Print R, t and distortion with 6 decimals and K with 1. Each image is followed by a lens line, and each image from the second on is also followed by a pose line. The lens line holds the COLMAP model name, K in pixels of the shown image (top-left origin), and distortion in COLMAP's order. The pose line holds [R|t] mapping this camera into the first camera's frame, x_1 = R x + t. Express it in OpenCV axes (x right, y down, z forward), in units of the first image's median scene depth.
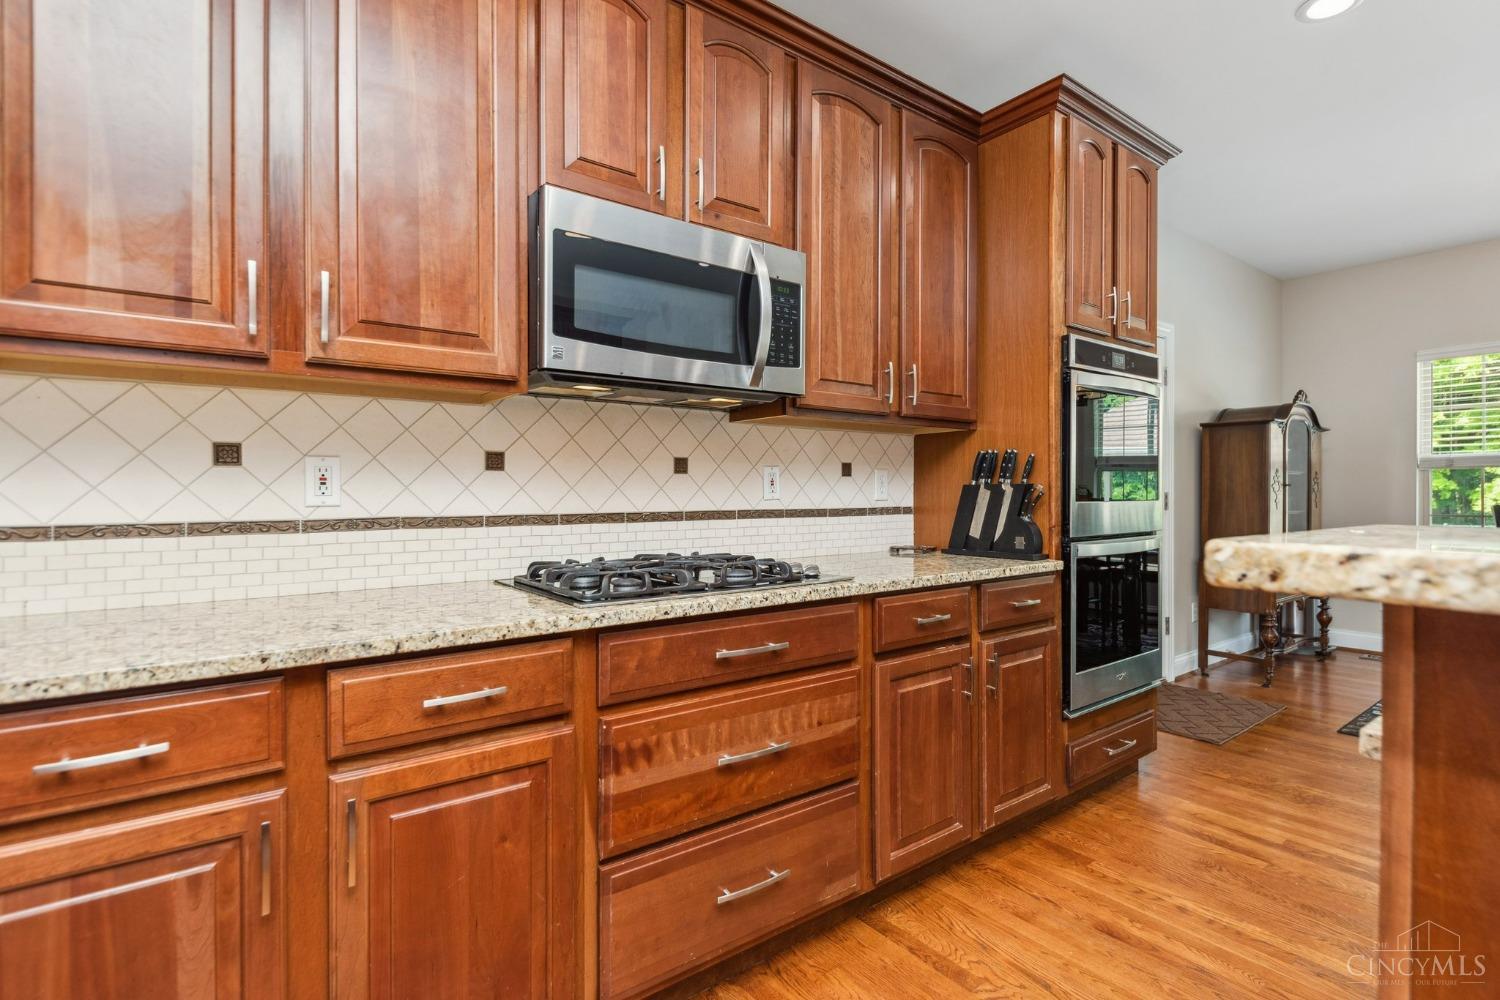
lens RADIAL K [[686.9, 0, 752.0], [0, 686.9, 490.7], [0, 0, 1]] dist [-0.000214, -0.001509]
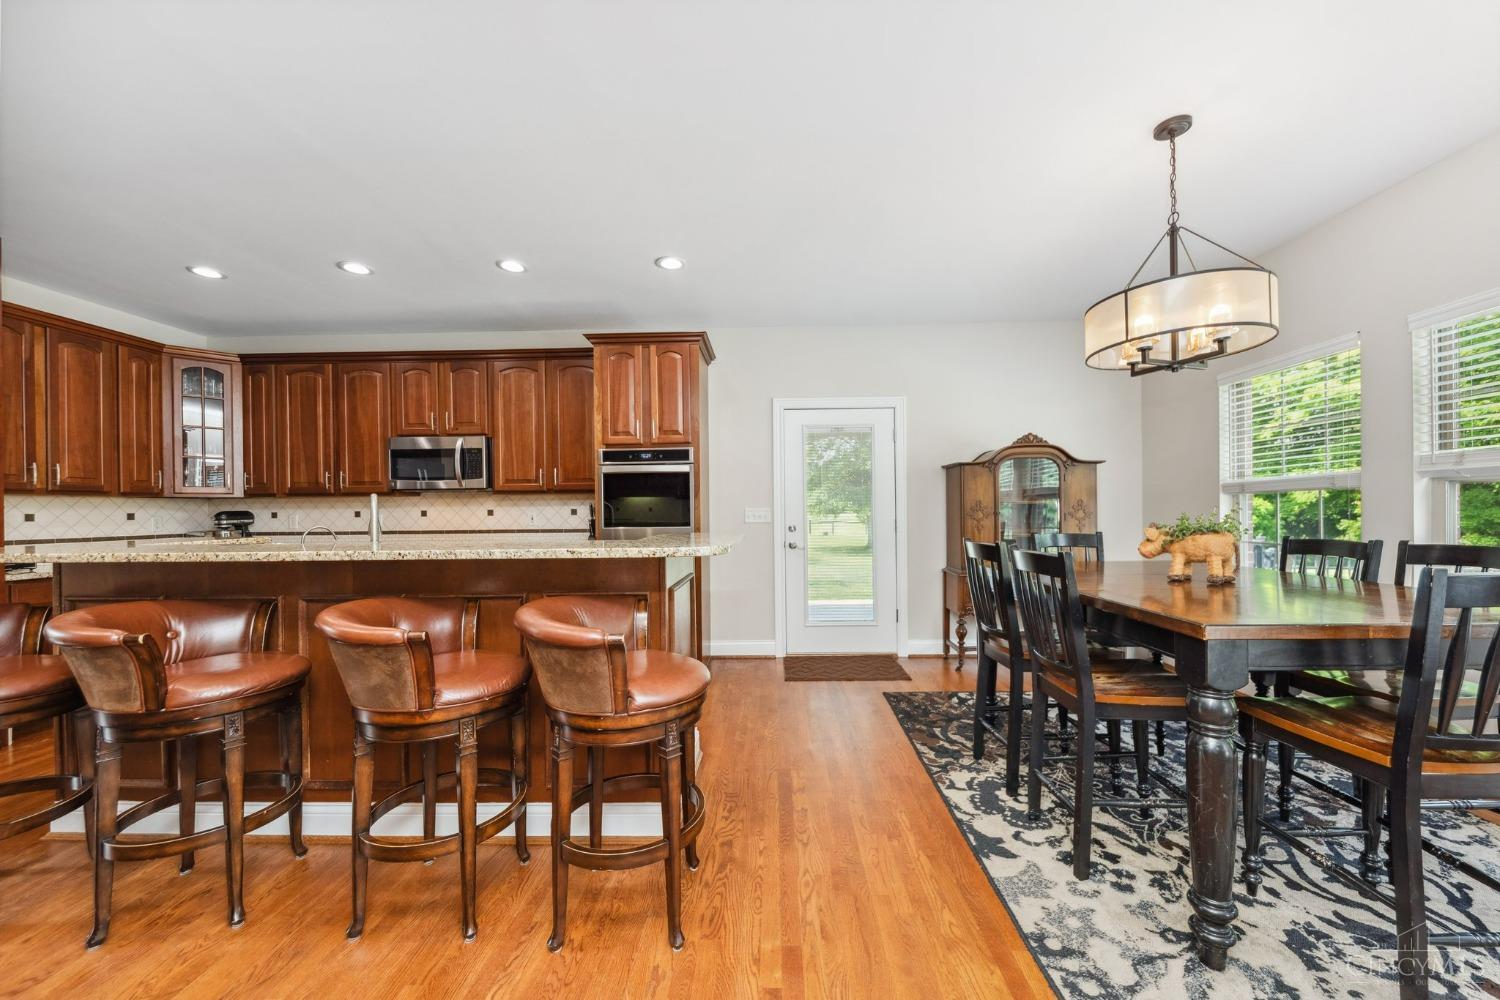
lens RADIAL K [[551.6, 0, 751.9], [0, 551.6, 512.0], [0, 0, 1]] dist [0.005348, -0.002515]
pose [[0.785553, -0.005087, -0.618774, 2.892665], [0.012087, 0.999902, 0.007125, -0.060562], [0.618677, -0.013077, 0.785537, -0.088445]]
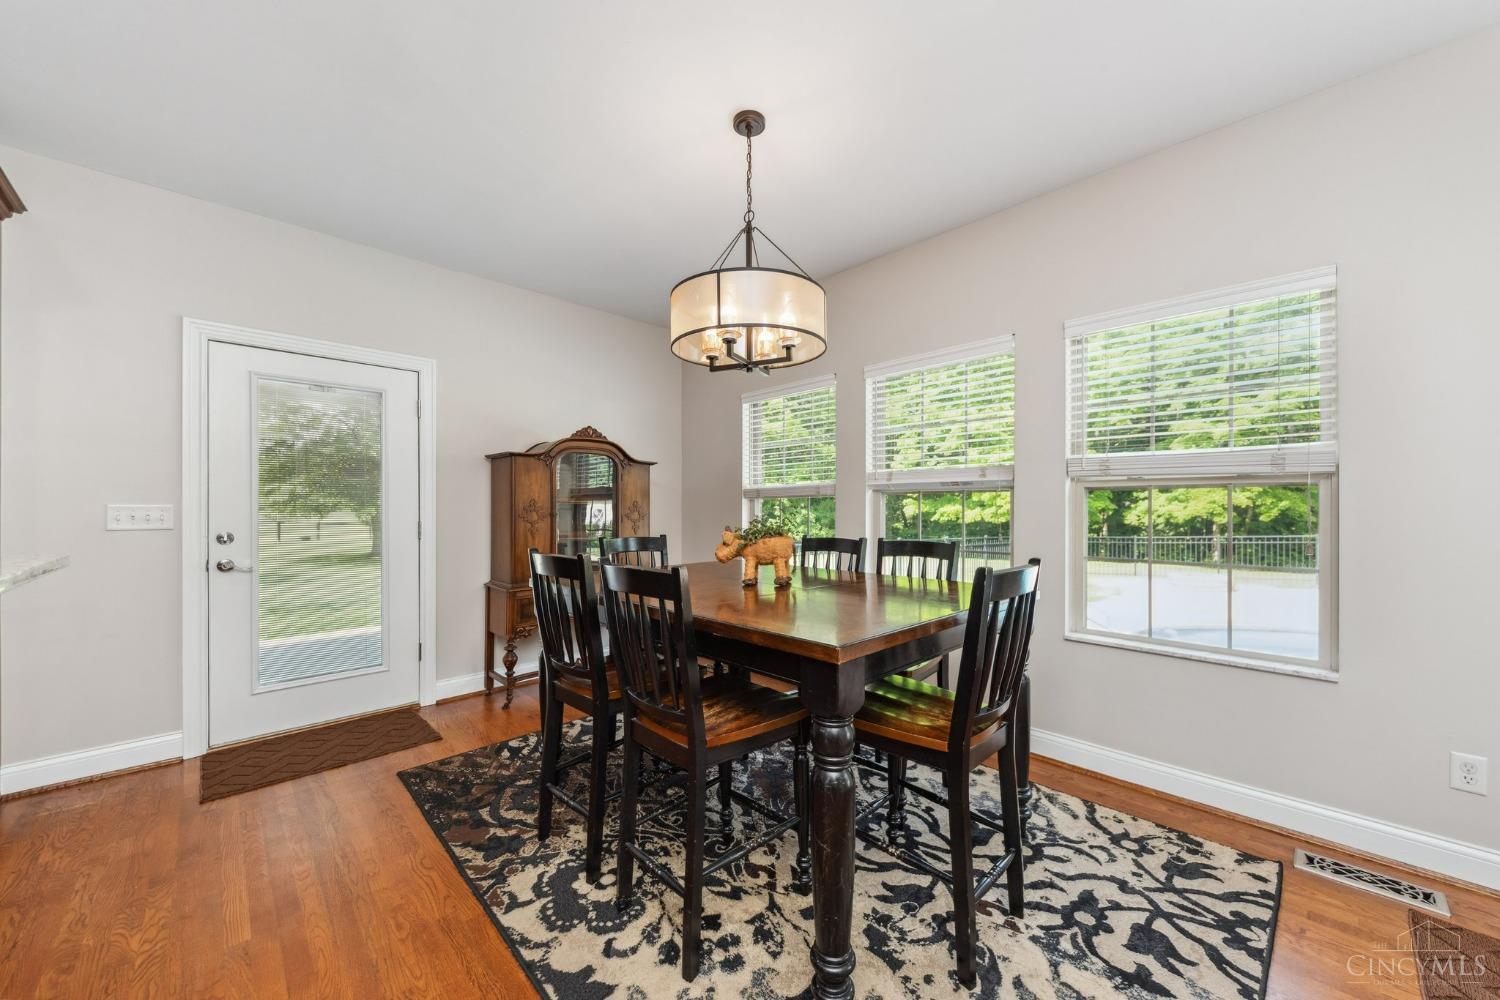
lens RADIAL K [[551.6, 0, 758.9], [0, 551.6, 508.8], [0, 0, 1]] dist [0.005348, -0.002515]
pose [[0.988917, 0.002648, 0.148447, 2.759234], [-0.003499, 0.999979, 0.005470, -0.060269], [-0.148429, -0.005929, 0.988905, 0.175577]]
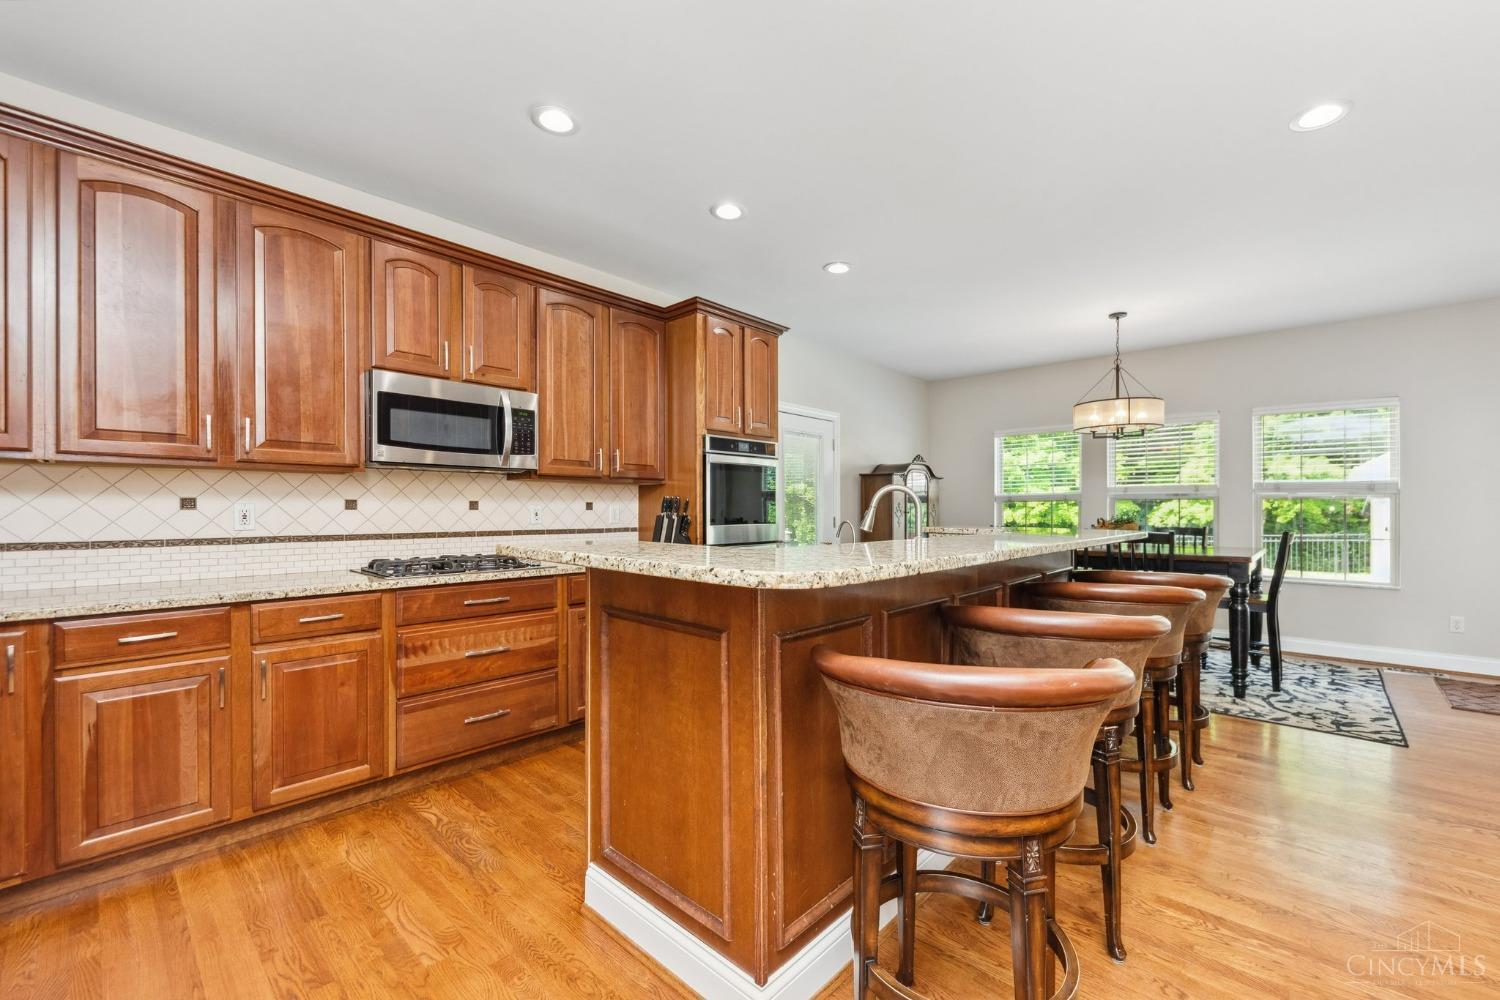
lens RADIAL K [[590.9, 0, 771.5], [0, 590.9, 511.9], [0, 0, 1]] dist [-0.002870, -0.000688]
pose [[0.981754, 0.003203, 0.190126, 0.512722], [-0.004695, 0.999962, 0.007399, -0.049715], [-0.190095, -0.008157, 0.981732, -0.907450]]
